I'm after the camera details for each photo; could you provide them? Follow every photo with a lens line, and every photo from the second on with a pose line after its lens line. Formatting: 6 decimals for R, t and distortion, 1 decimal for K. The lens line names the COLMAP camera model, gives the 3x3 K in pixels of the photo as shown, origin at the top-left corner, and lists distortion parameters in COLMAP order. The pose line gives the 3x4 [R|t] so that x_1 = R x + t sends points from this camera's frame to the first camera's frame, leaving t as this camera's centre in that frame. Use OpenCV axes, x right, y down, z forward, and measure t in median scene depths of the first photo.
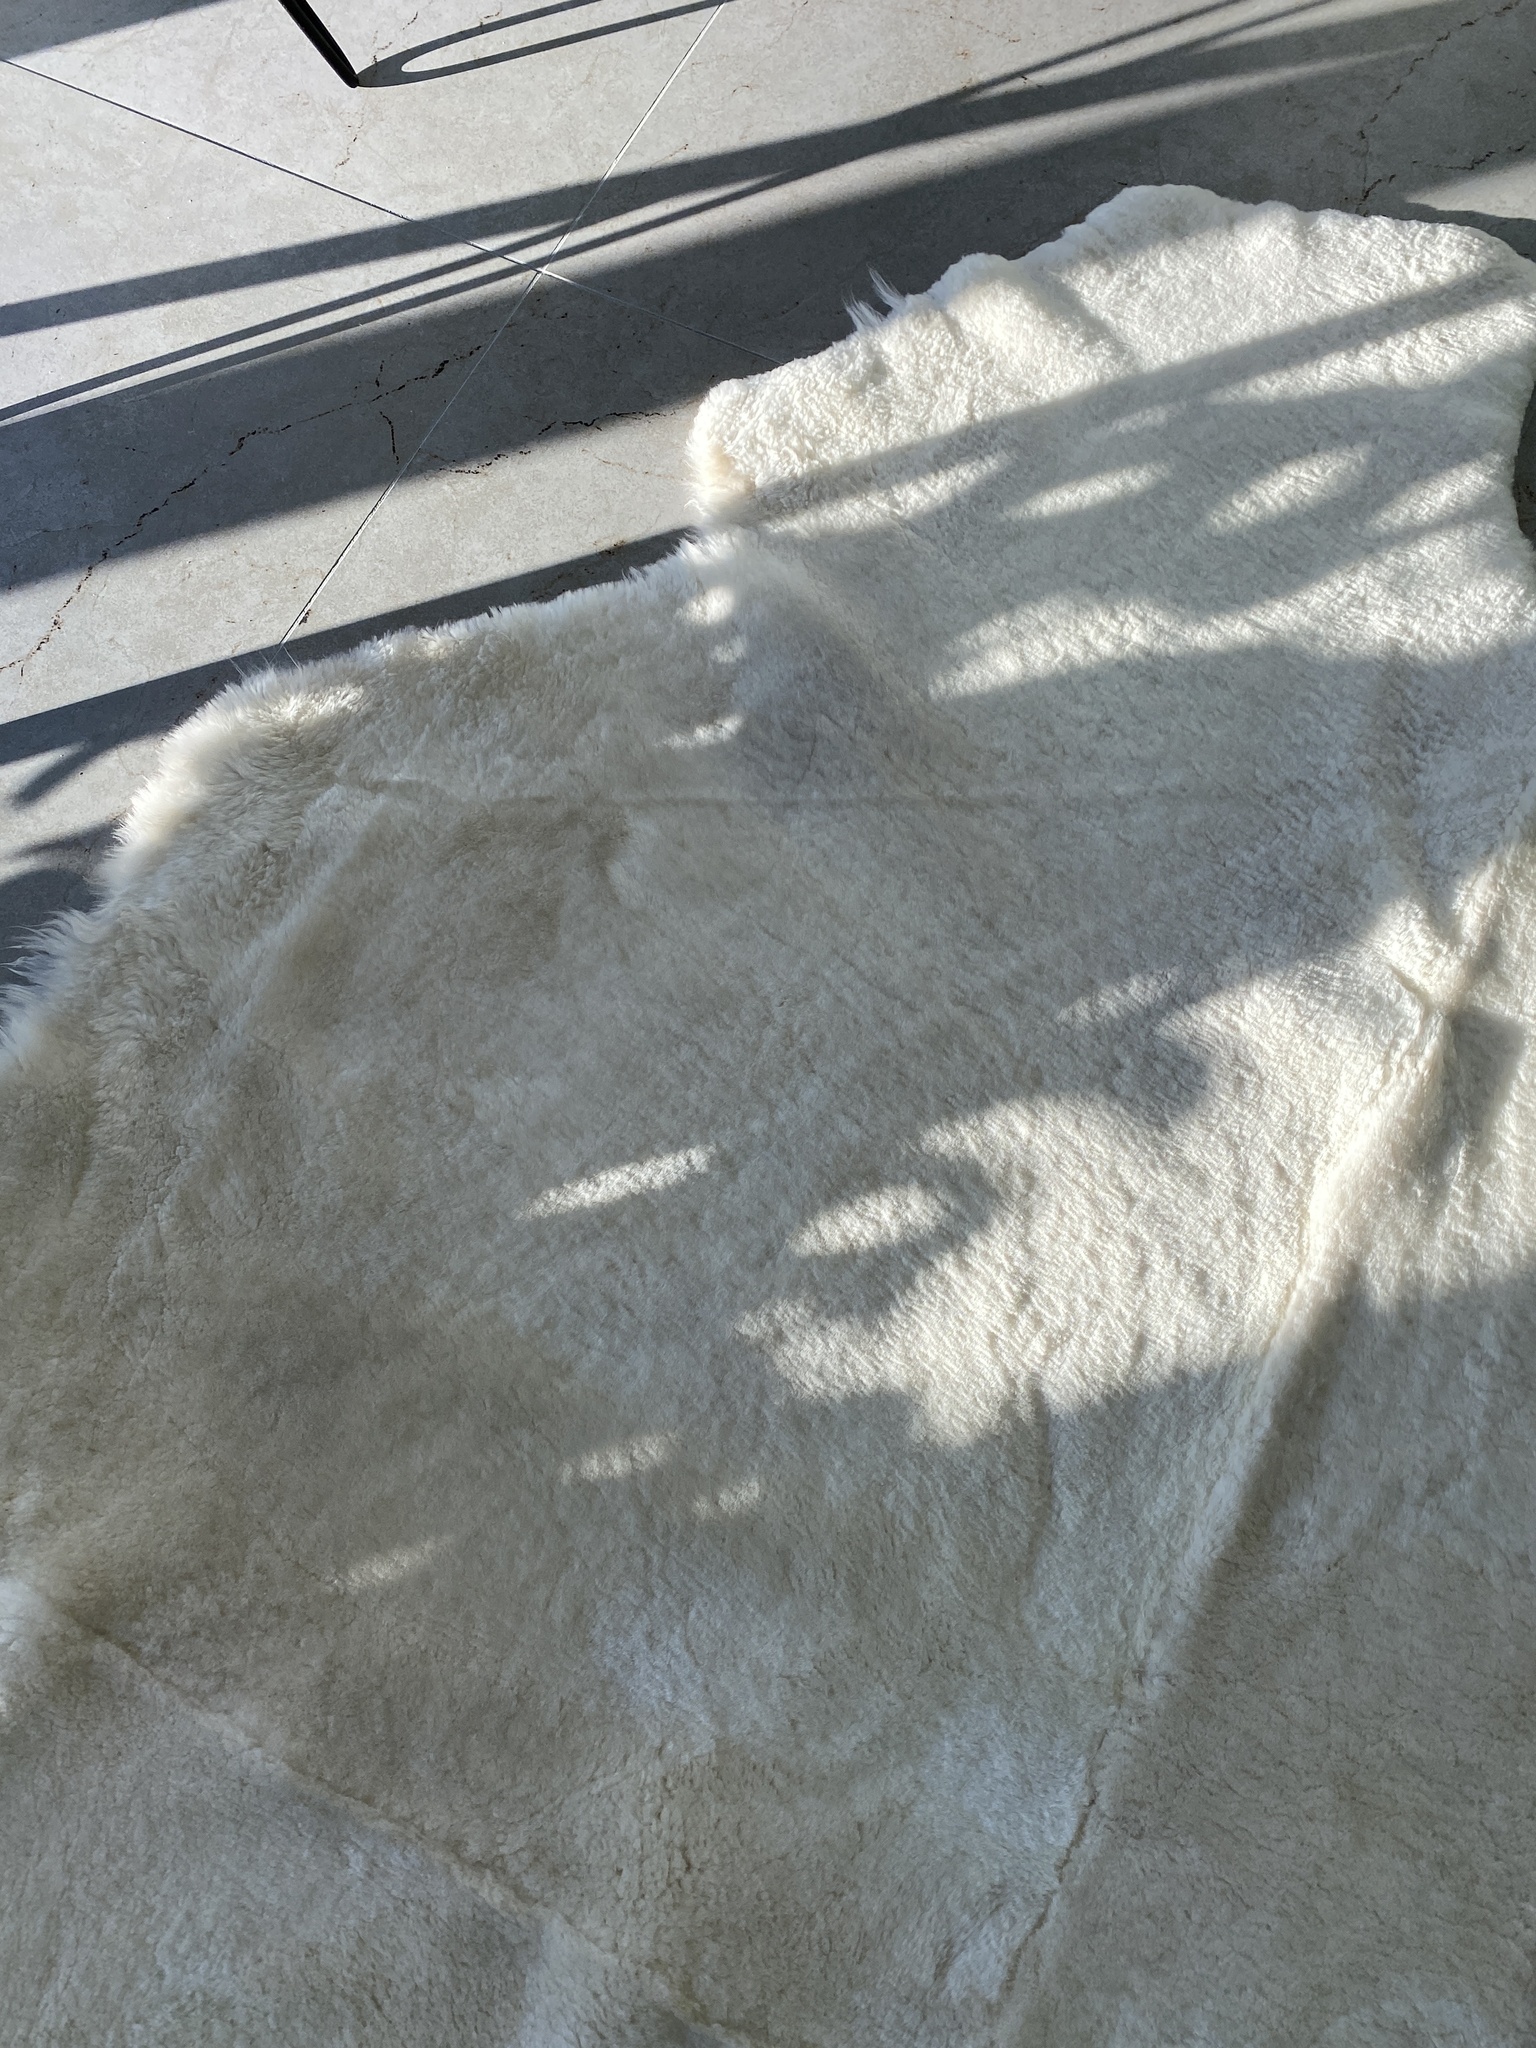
lens RADIAL K [[1553.2, 0, 786.9], [0, 1553.2, 963.6], [0, 0, 1]] dist [0.044937, -0.051367]
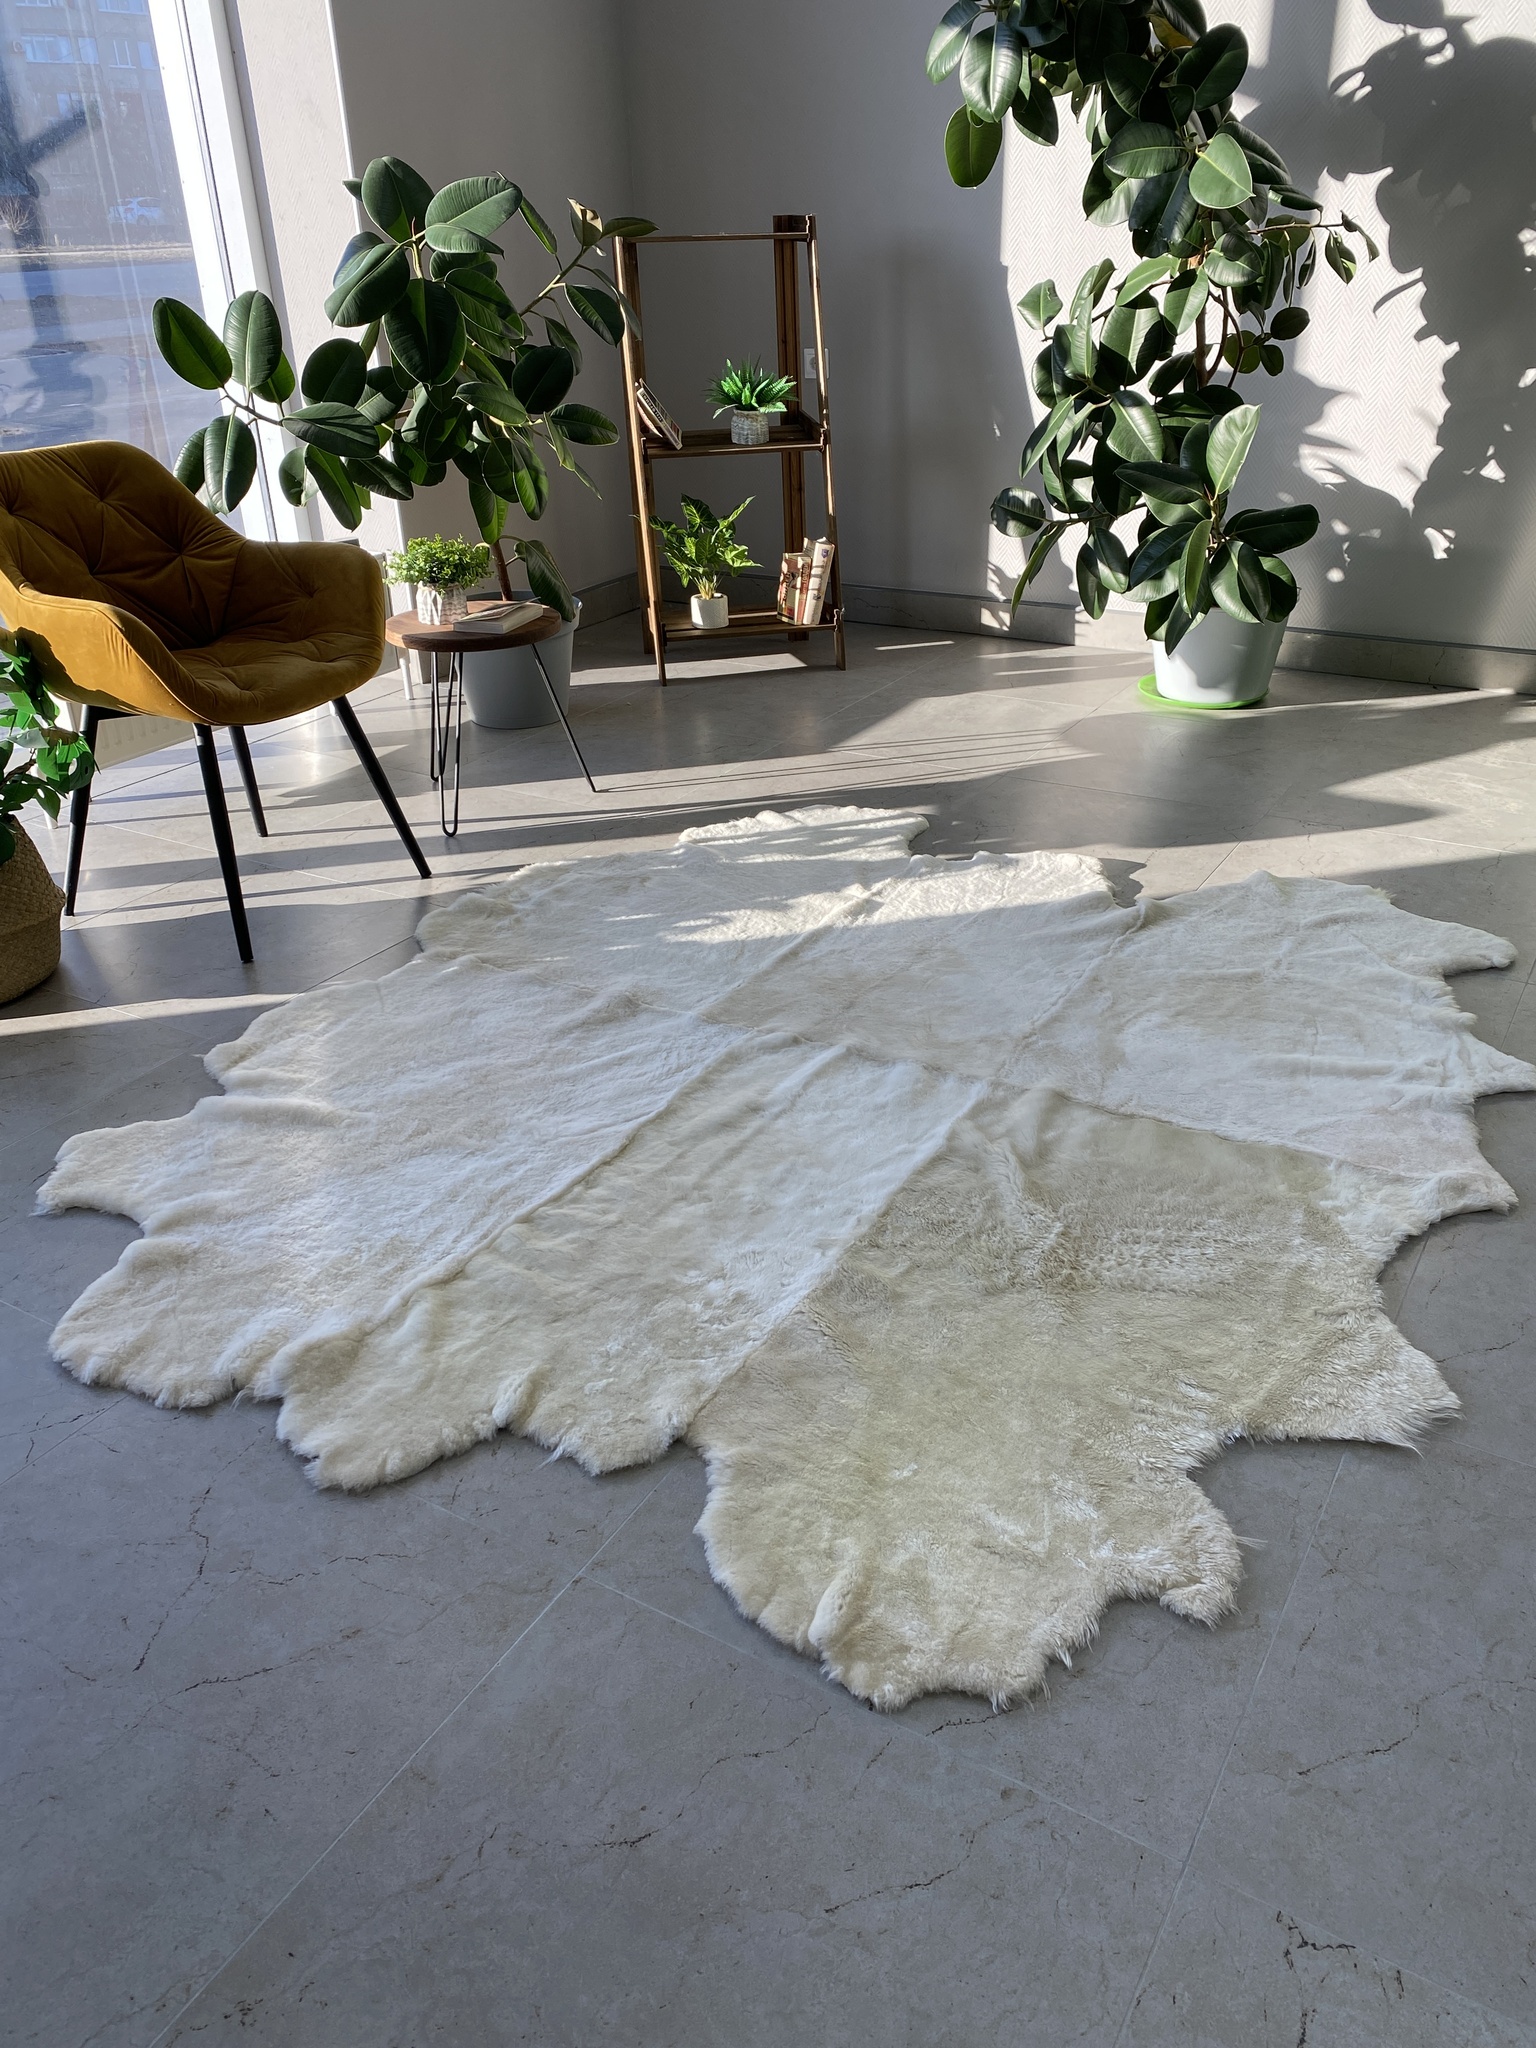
lens RADIAL K [[1553.2, 0, 791.7], [0, 1553.2, 1040.8], [0, 0, 1]] dist [0.044937, -0.051367]
pose [[0.998489, 0.040680, -0.036930, 0.390223], [-0.054939, 0.731064, -0.680093, 2.738387], [-0.000668, 0.681095, 0.732195, -1.438877]]
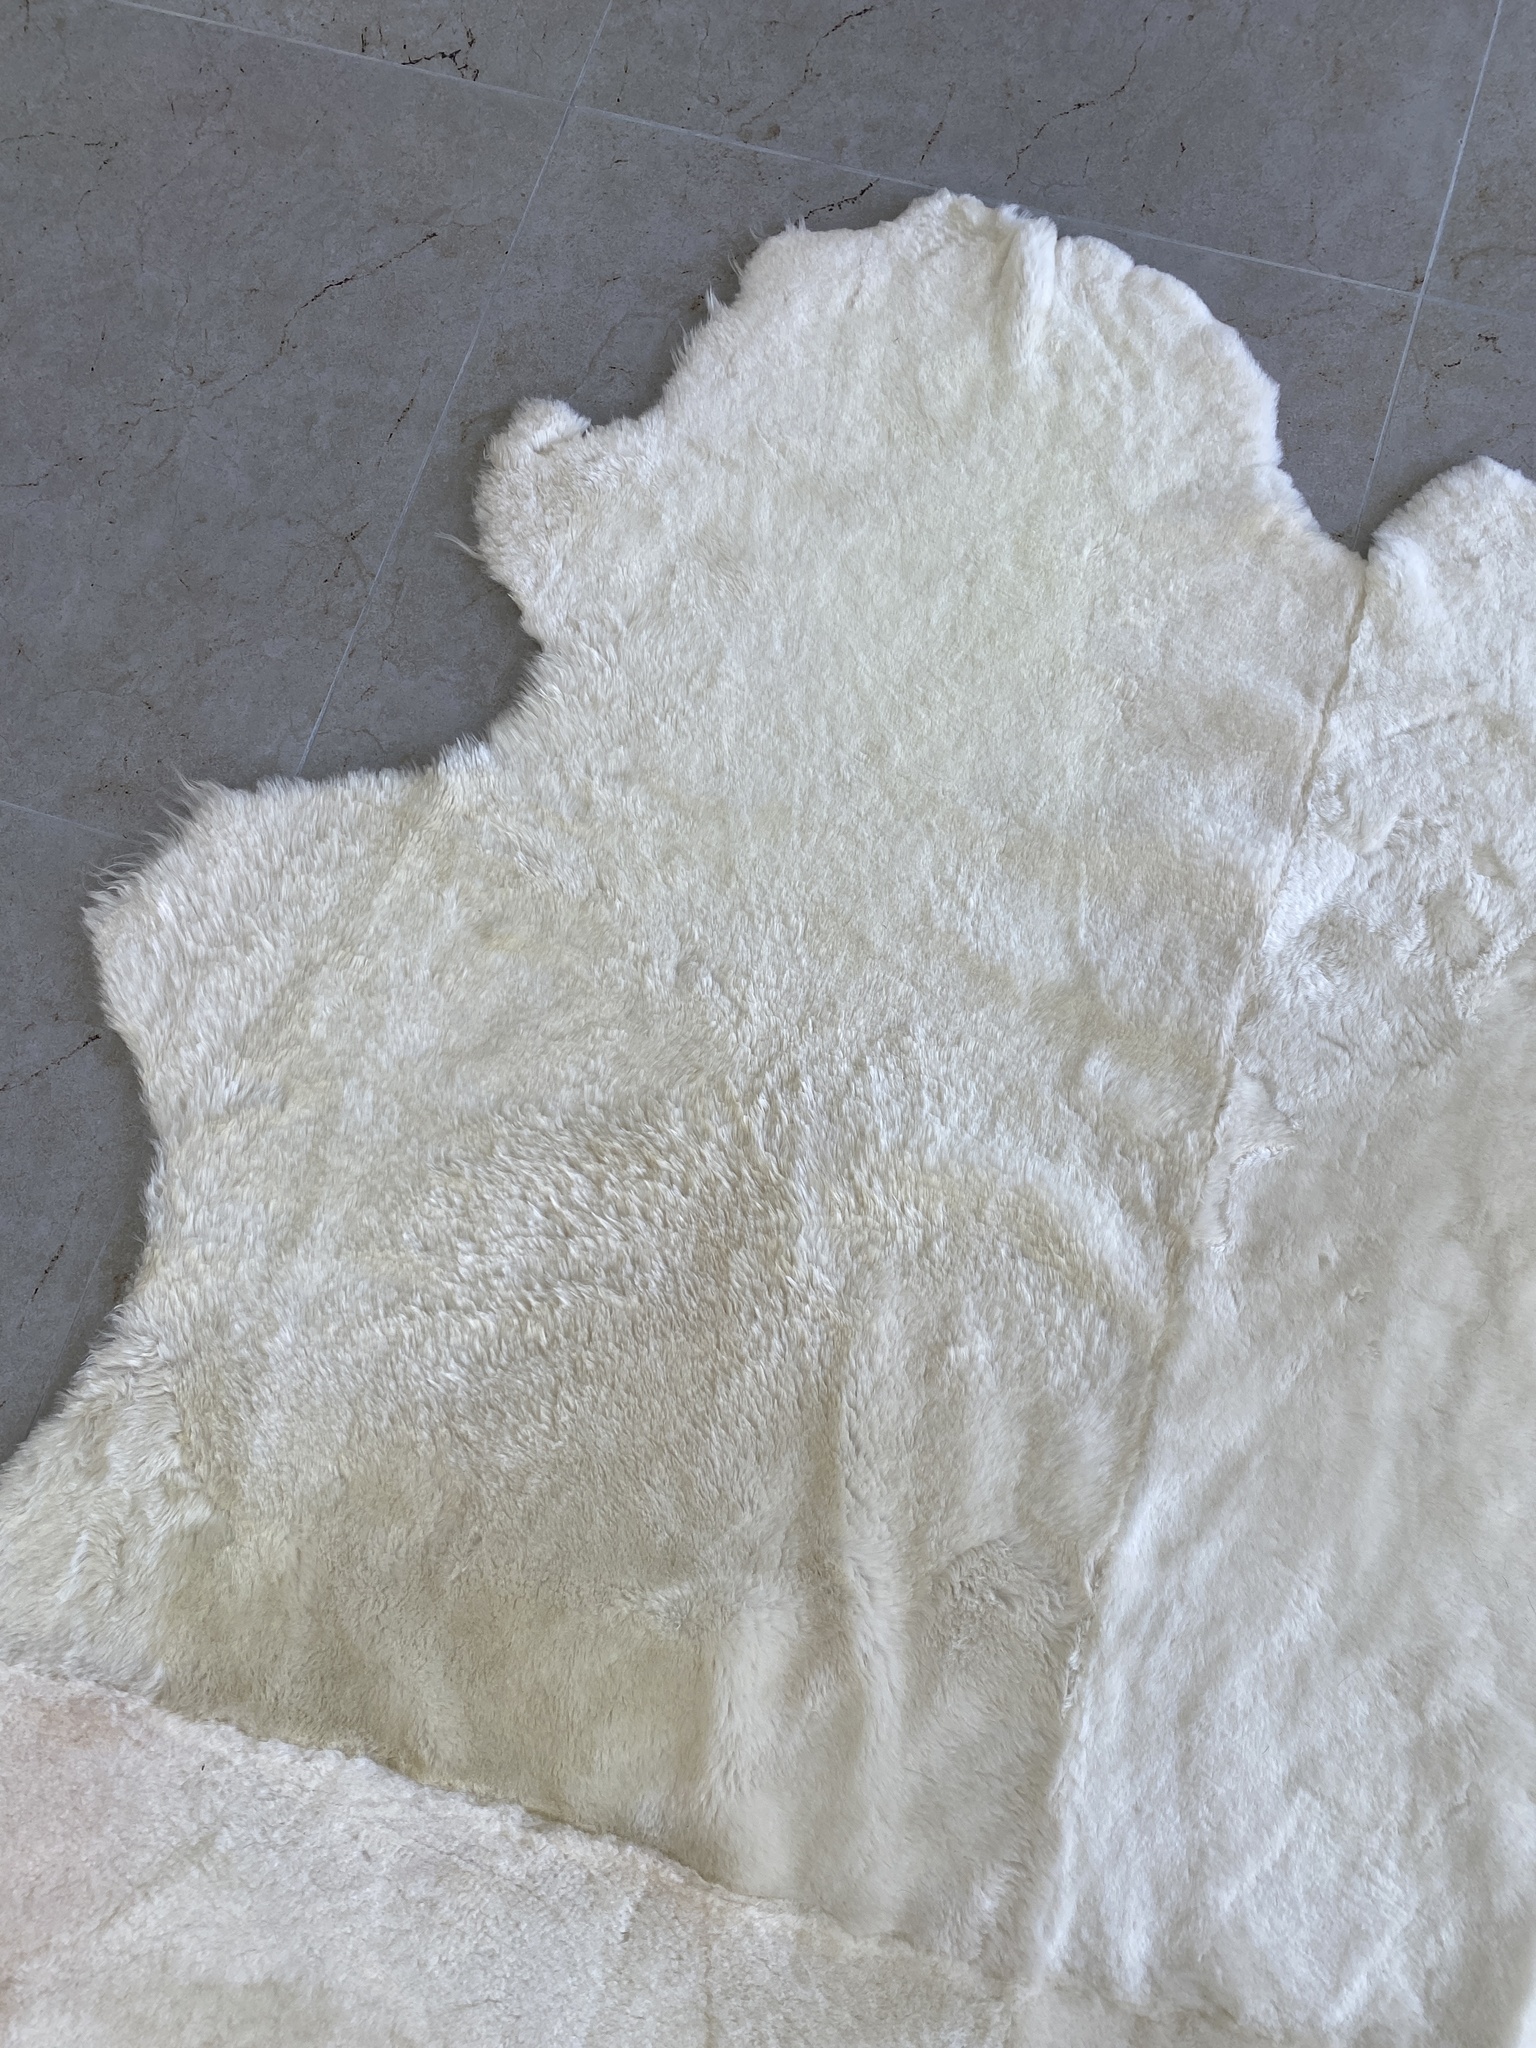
lens RADIAL K [[1553.2, 0, 782.8], [0, 1553.2, 1024.2], [0, 0, 1]] dist [0.044937, -0.051367]
pose [[-0.981196, 0.180821, 0.067522, 0.620377], [-0.116476, -0.833639, 0.539888, 0.835481], [0.153912, 0.521871, 0.839024, -0.479528]]
